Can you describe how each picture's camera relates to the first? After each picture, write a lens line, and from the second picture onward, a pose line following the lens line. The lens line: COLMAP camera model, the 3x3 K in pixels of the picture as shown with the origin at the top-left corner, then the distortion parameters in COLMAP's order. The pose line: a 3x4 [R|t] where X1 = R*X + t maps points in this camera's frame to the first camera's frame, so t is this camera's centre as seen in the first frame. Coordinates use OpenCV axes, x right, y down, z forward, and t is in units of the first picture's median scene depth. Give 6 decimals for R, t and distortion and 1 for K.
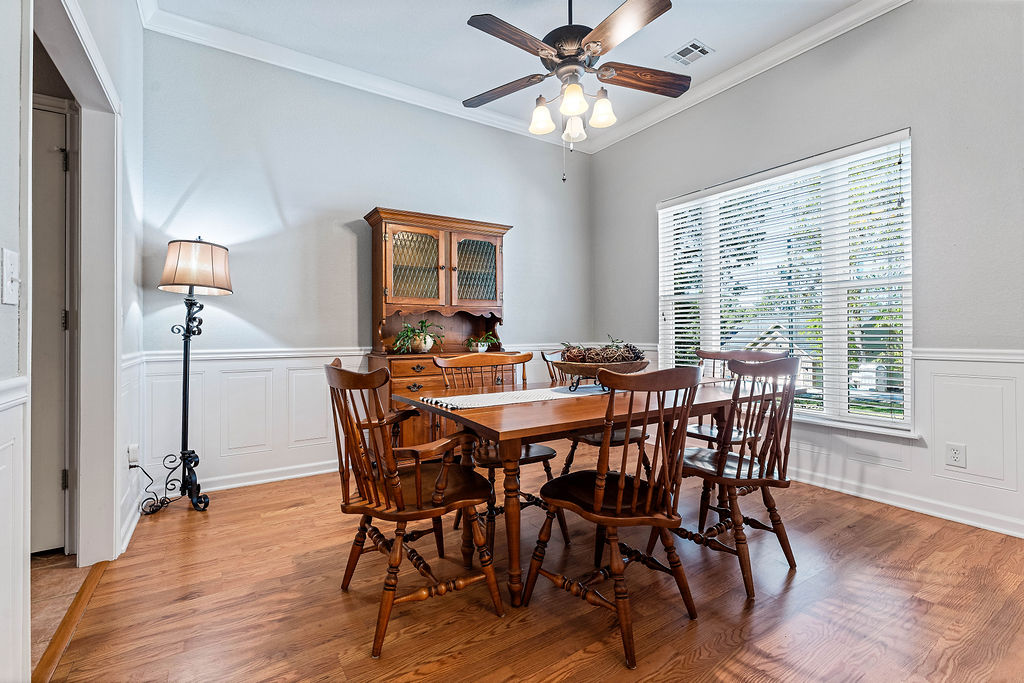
lens RADIAL K [[451.6, 0, 512.2], [0, 451.6, 331.5], [0, 0, 1]] dist [-0.000988, -0.000104]
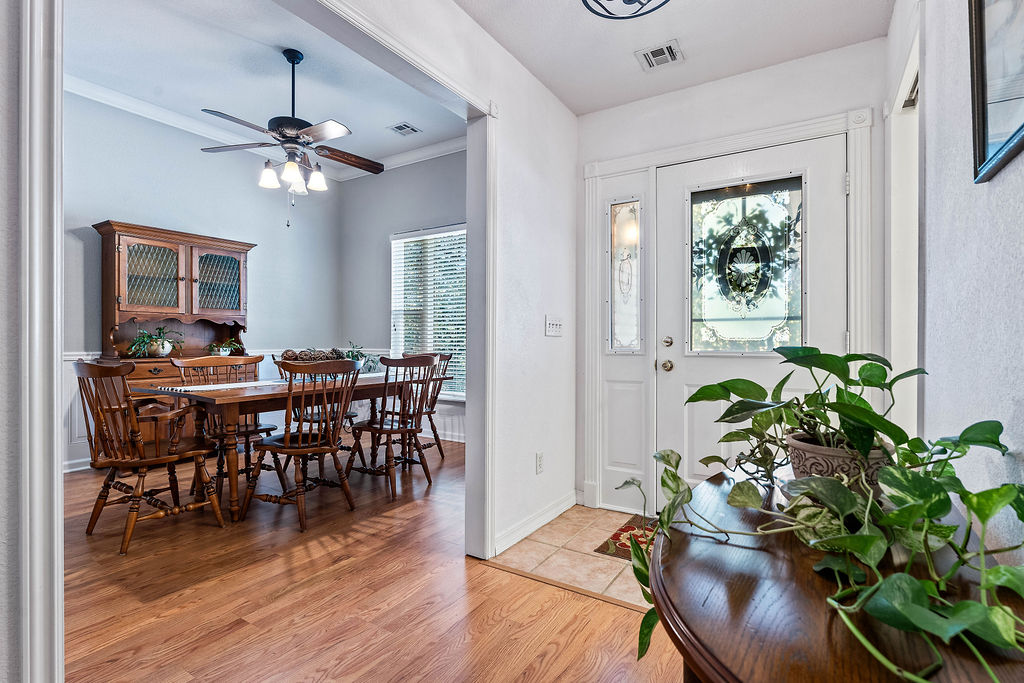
lens RADIAL K [[494.1, 0, 508.4], [0, 494.1, 343.7], [0, 0, 1]] dist [0.002411, 0.000149]
pose [[0.913575, 0.005705, 0.406631, 0.080777], [-0.010152, 0.999910, 0.008778, -0.003683], [-0.406544, -0.012148, 0.913550, -0.418495]]
